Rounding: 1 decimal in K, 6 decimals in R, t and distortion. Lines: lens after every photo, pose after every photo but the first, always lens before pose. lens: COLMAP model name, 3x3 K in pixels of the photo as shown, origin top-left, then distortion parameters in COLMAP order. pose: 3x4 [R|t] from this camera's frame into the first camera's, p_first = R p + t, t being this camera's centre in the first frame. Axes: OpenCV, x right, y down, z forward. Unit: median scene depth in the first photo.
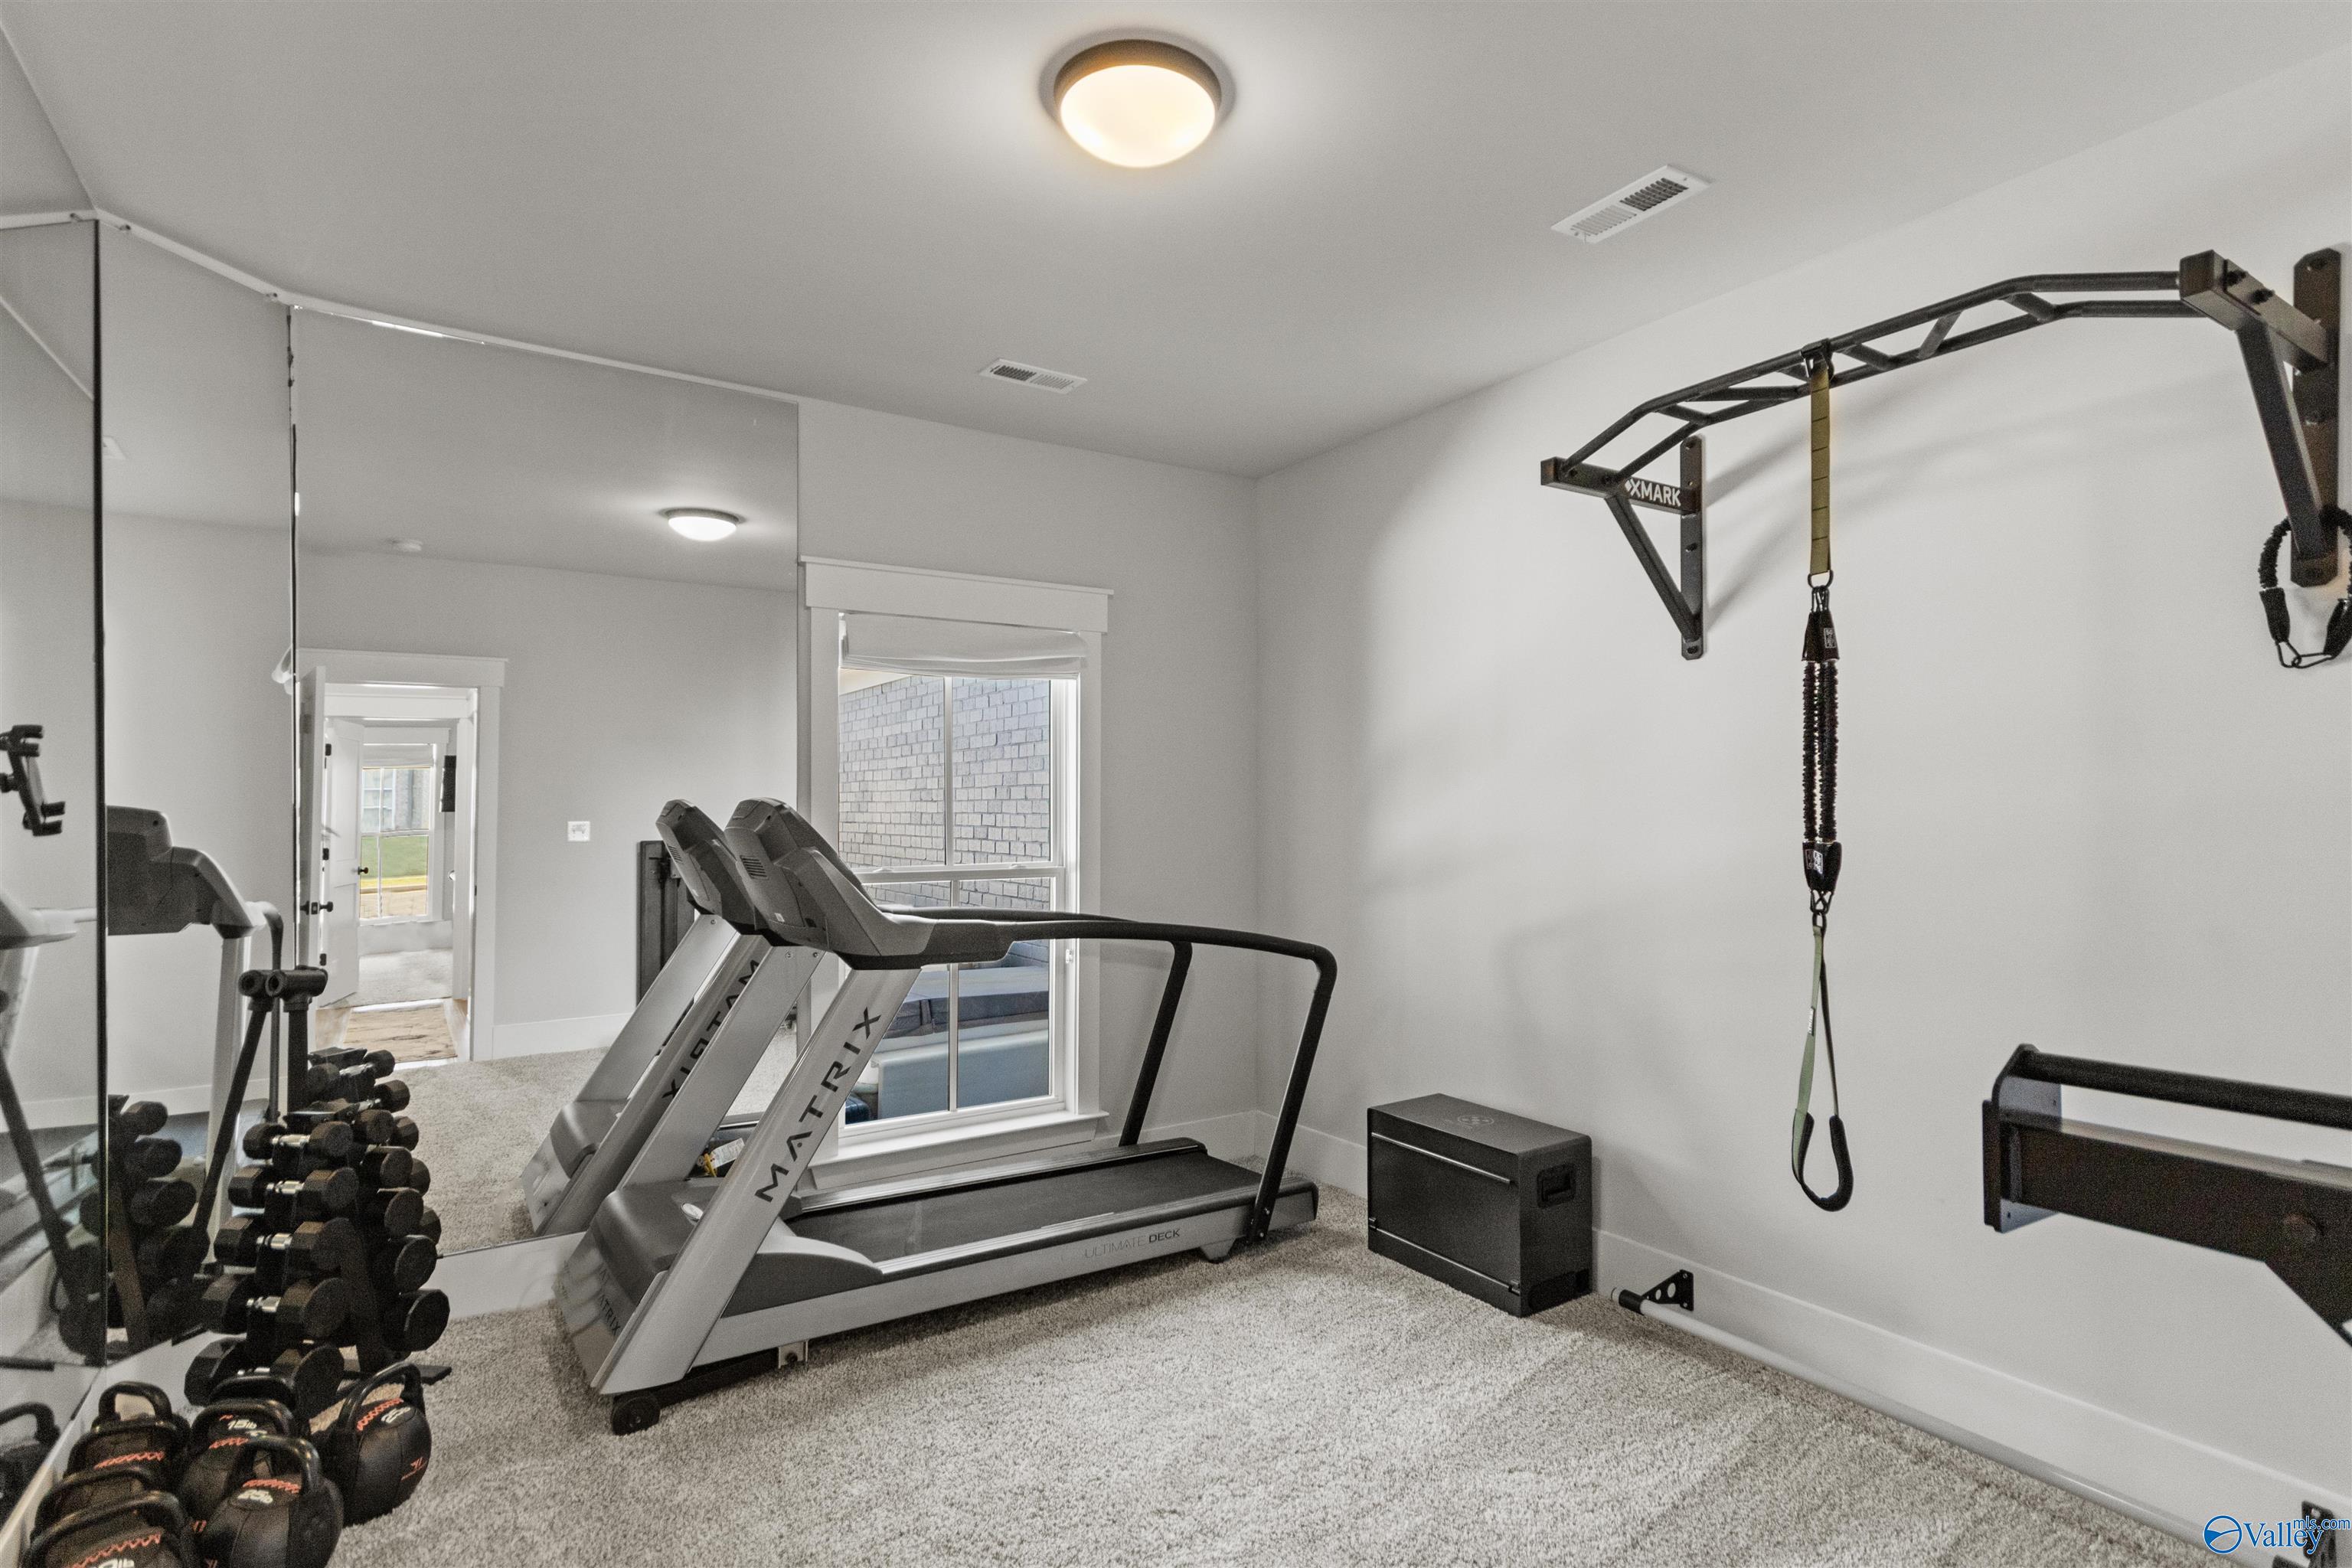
lens RADIAL K [[1140.4, 0, 1174.6], [0, 1140.4, 795.9], [0, 0, 1]] dist [0.008868, 0.001205]
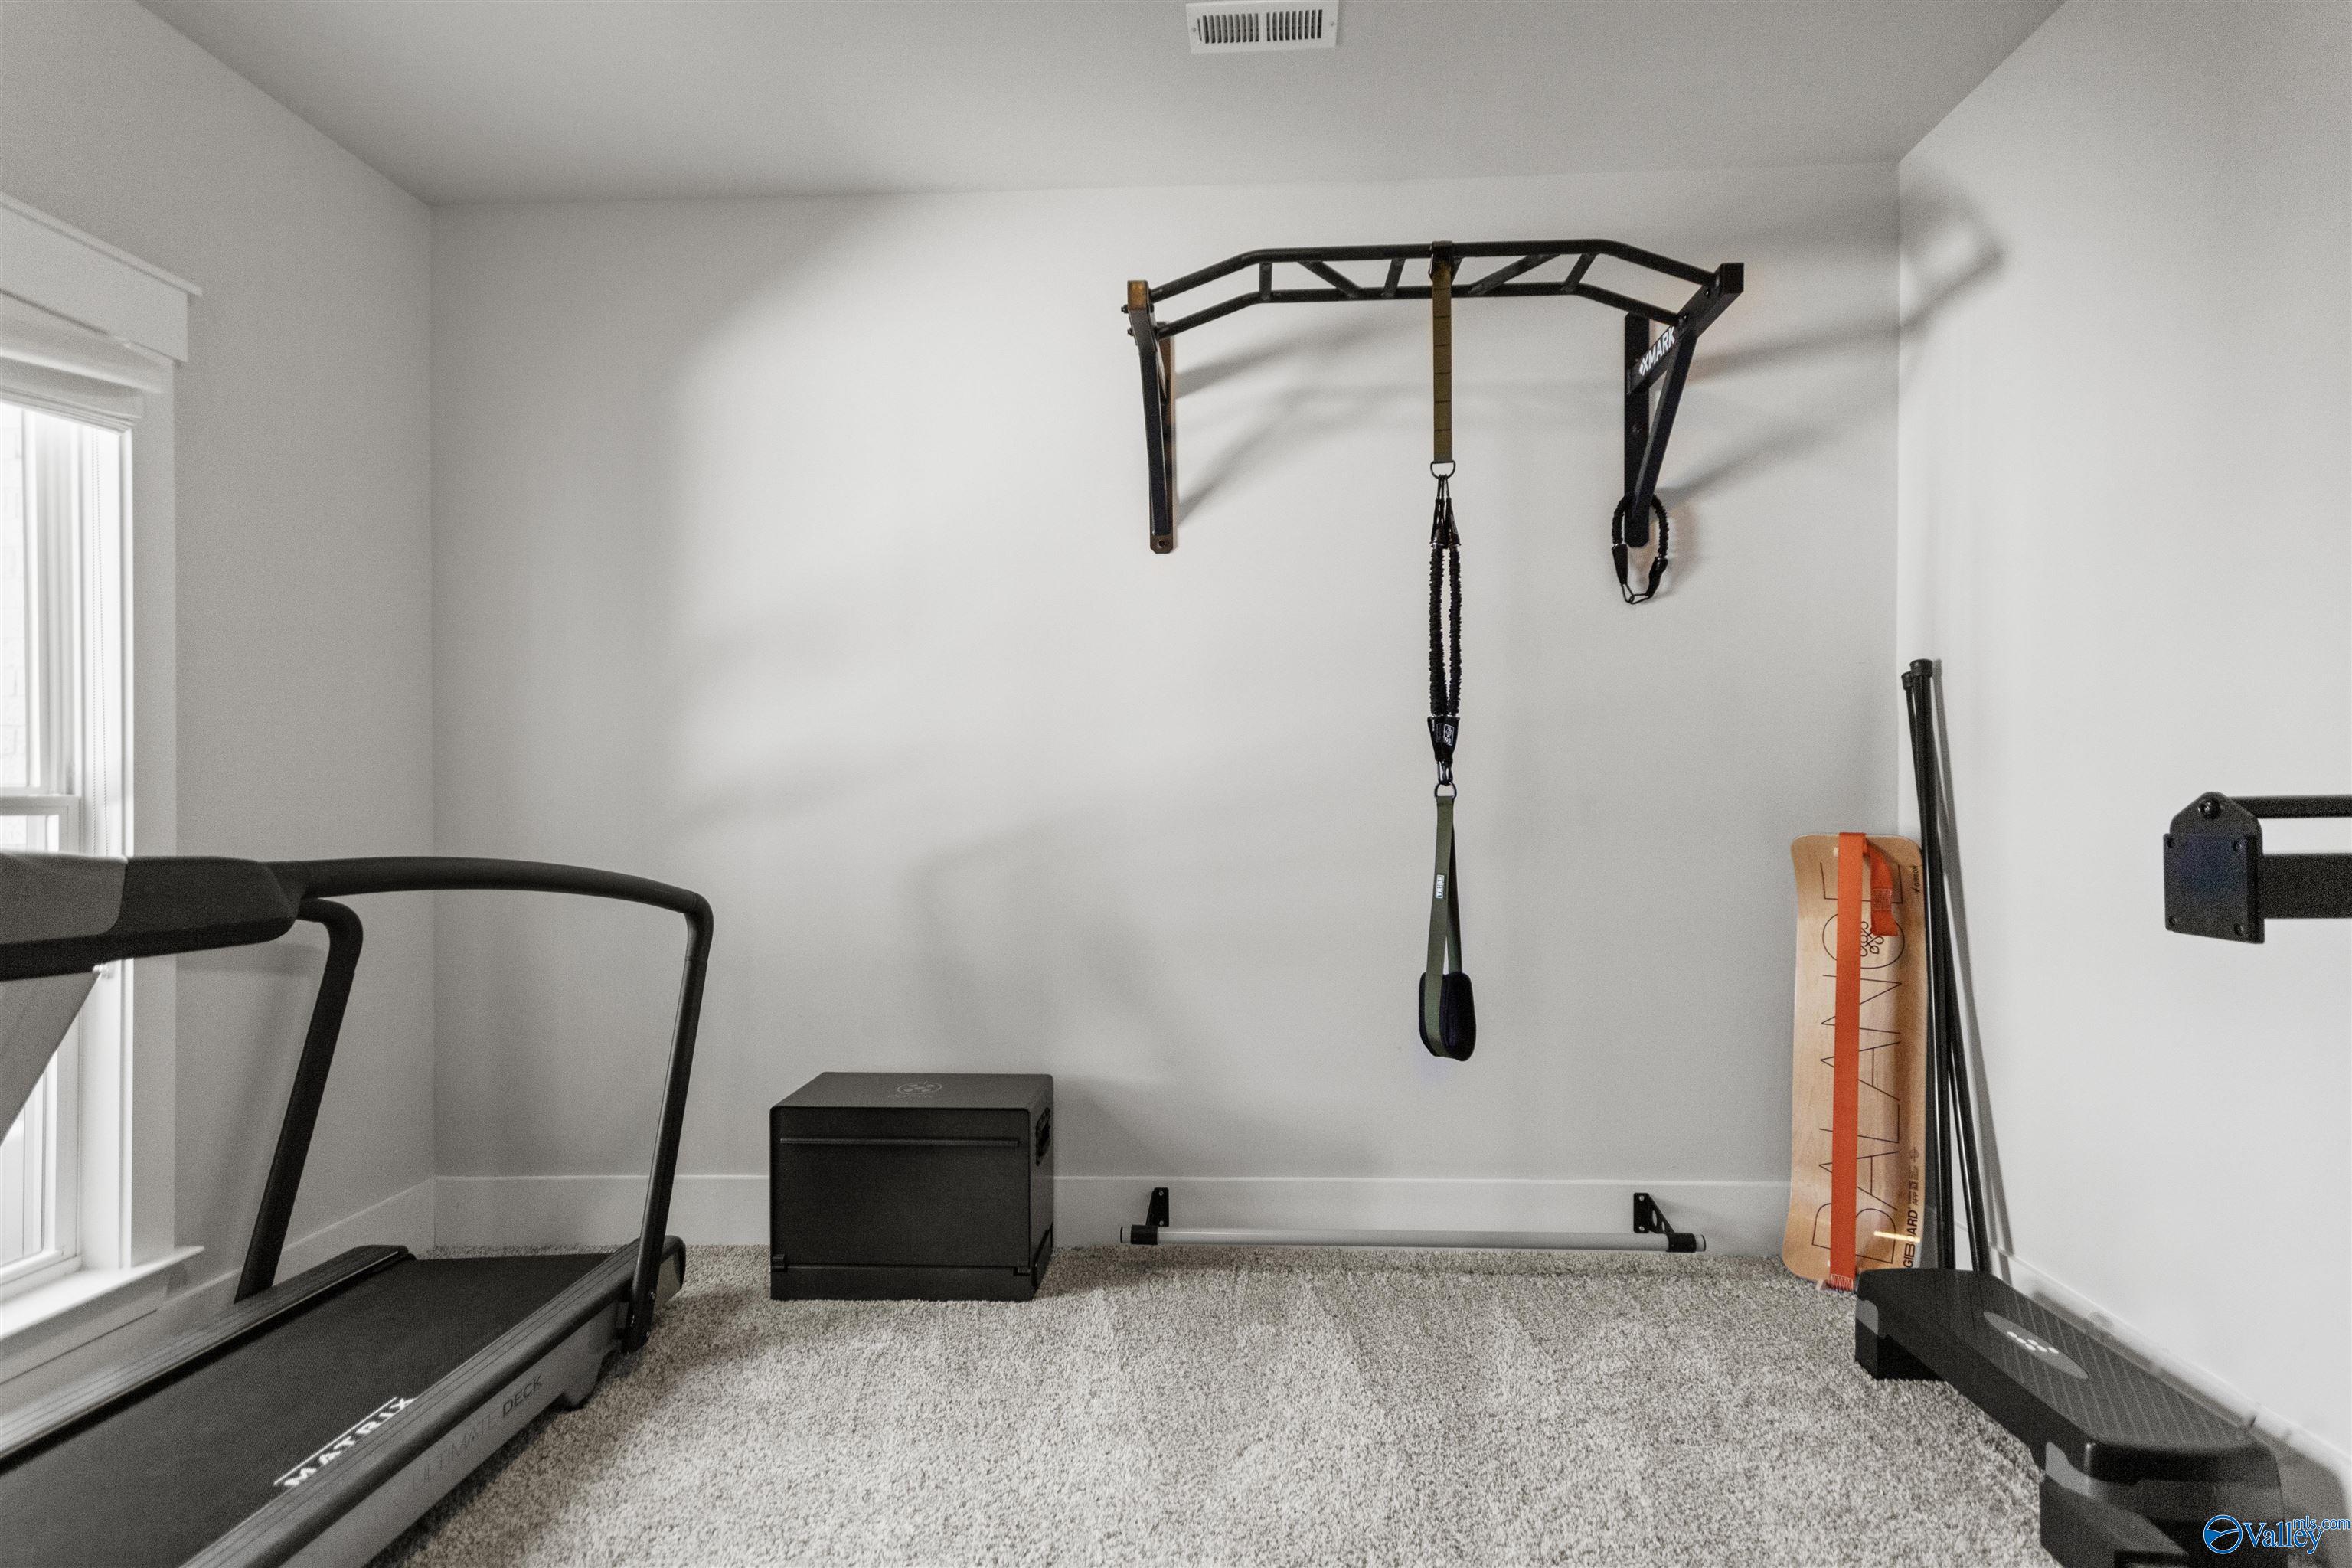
lens RADIAL K [[1140.4, 0, 1175.8], [0, 1140.4, 782.0], [0, 0, 1]] dist [0.008868, 0.001205]
pose [[0.585579, 0.008027, 0.810576, -0.308754], [-0.007471, 0.999962, -0.004505, 0.075895], [-0.810581, -0.003418, 0.585616, 0.410402]]
